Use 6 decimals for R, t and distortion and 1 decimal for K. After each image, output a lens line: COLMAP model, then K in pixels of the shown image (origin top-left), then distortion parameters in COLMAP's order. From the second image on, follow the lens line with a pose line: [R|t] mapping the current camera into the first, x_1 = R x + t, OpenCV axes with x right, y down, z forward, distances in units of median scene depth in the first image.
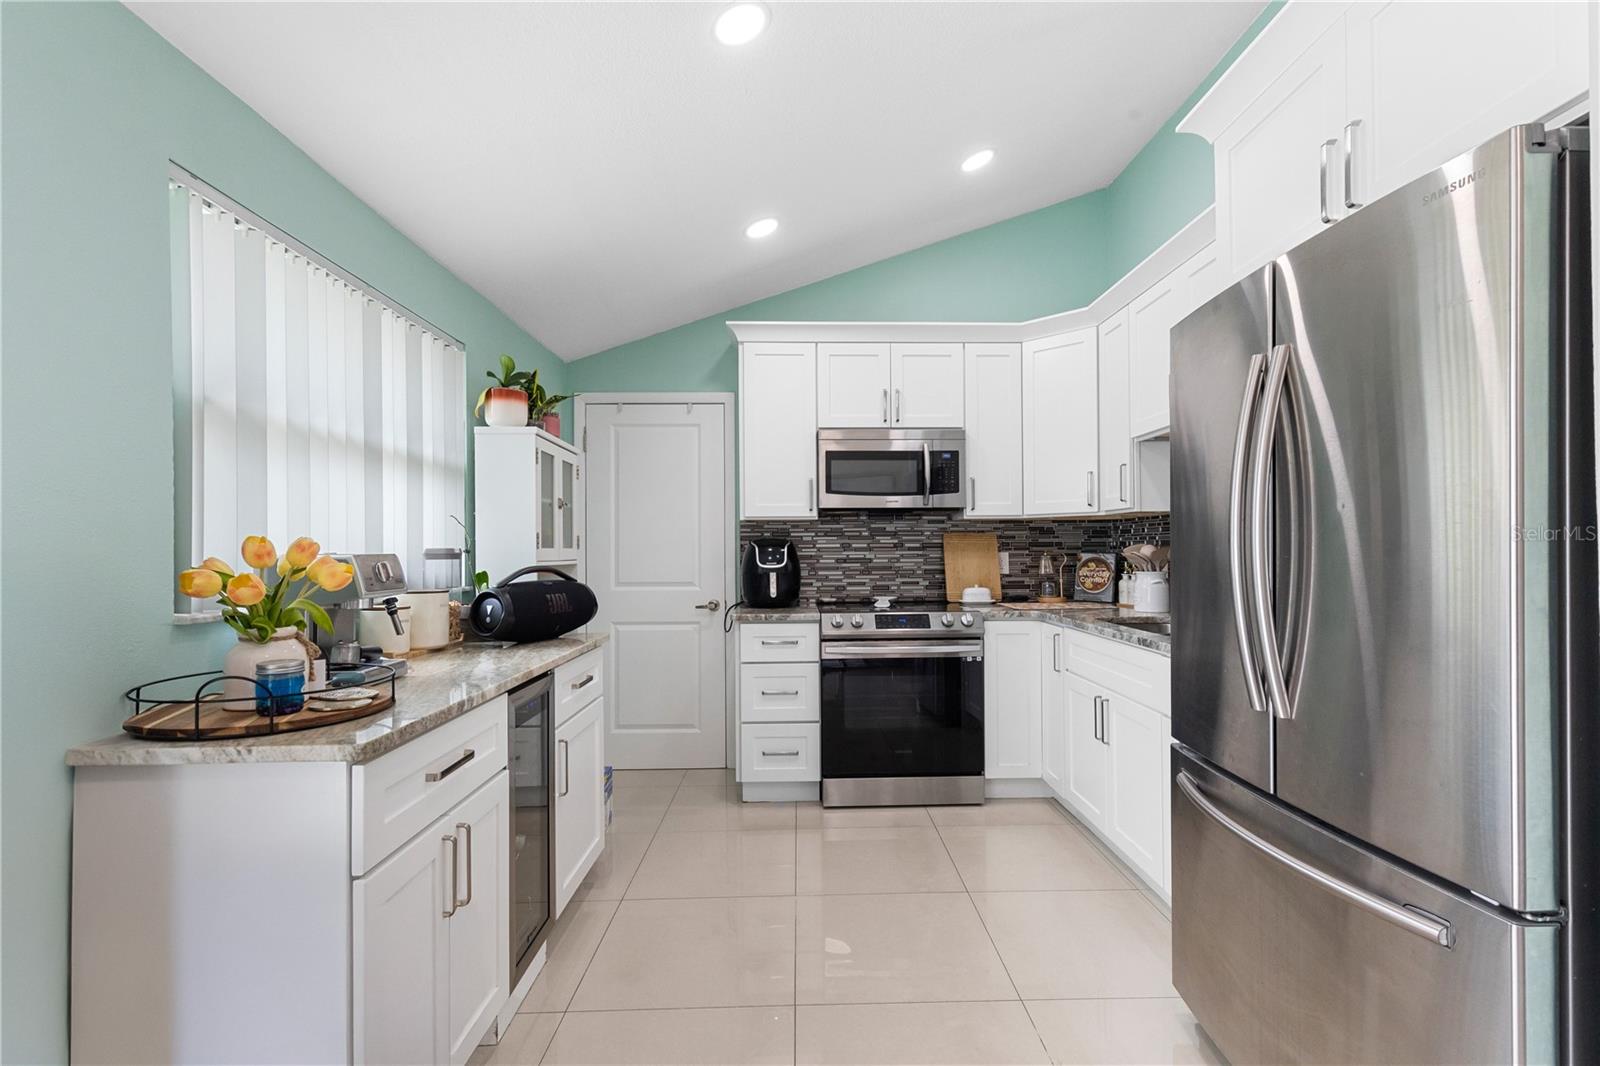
lens RADIAL K [[724.6, 0, 801.6], [0, 724.6, 549.4], [0, 0, 1]] dist [0.004717, -0.000614]
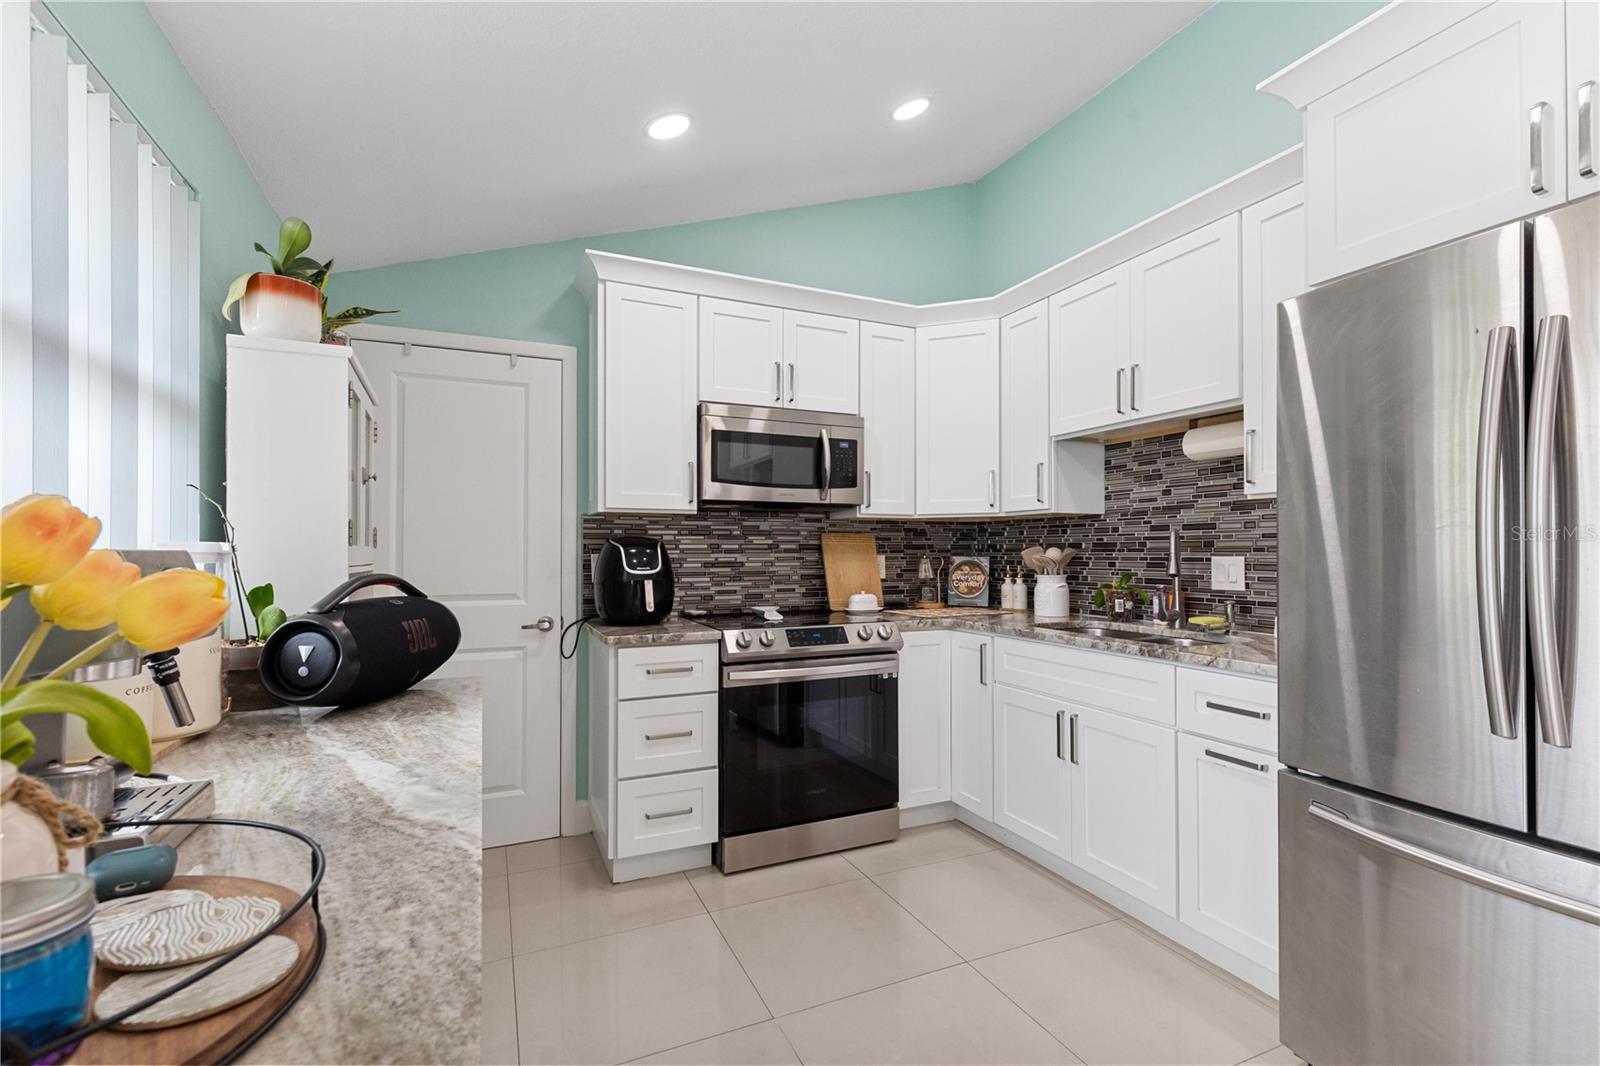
lens RADIAL K [[724.6, 0, 801.6], [0, 724.6, 549.4], [0, 0, 1]] dist [0.004717, -0.000614]
pose [[0.916902, 0.006146, 0.399064, -0.195219], [-0.003900, 0.999972, -0.006440, 0.003284], [-0.399092, 0.004348, 0.916900, 0.214373]]
